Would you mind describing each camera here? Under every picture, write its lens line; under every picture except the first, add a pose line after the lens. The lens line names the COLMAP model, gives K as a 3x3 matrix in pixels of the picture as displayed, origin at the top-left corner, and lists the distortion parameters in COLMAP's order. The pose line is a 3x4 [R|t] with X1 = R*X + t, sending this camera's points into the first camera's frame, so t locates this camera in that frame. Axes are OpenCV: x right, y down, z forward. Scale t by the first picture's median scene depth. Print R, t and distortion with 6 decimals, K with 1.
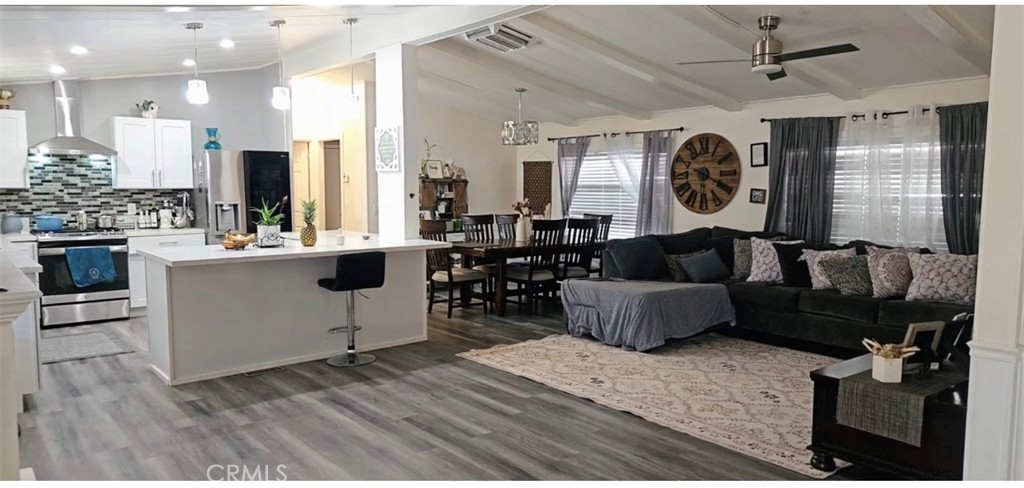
lens RADIAL K [[673.9, 0, 512.0], [0, 673.9, 244.0], [0, 0, 1]] dist [0.002380, 0.000657]
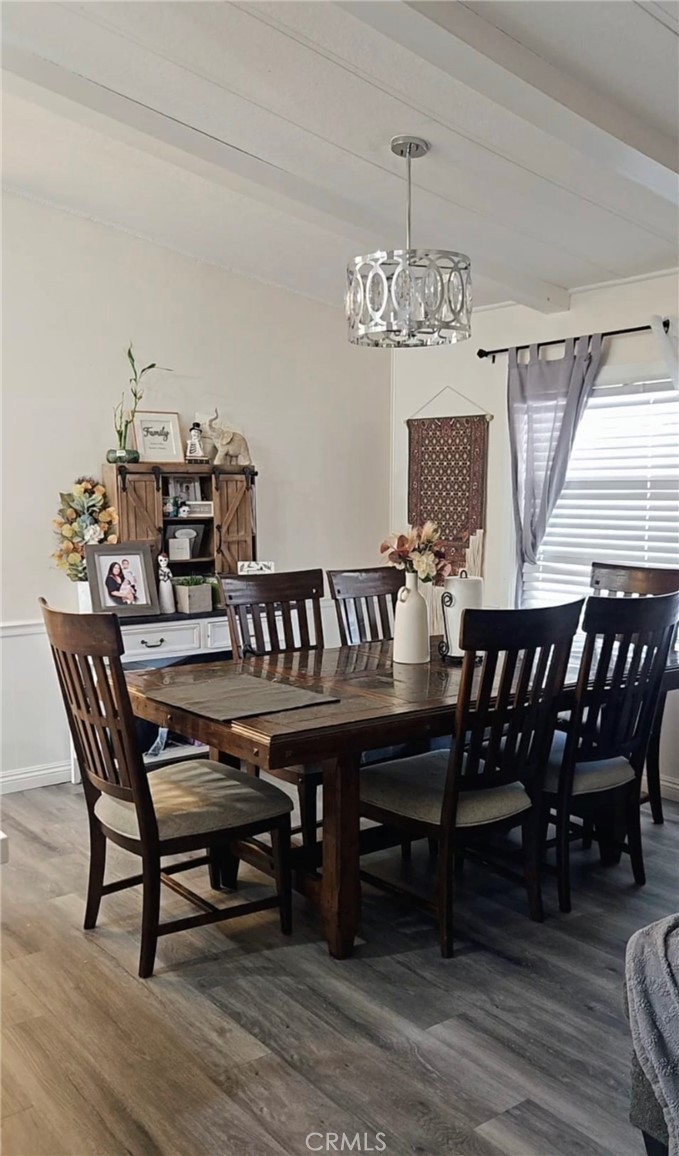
lens RADIAL K [[975.6, 0, 339.5], [0, 975.6, 578.0], [0, 0, 1]] dist [-0.001549, -0.000366]
pose [[0.999314, -0.001801, -0.036981, -0.001631], [0.002035, 0.999978, 0.006273, -0.035259], [0.036969, -0.006344, 0.999296, 0.433710]]
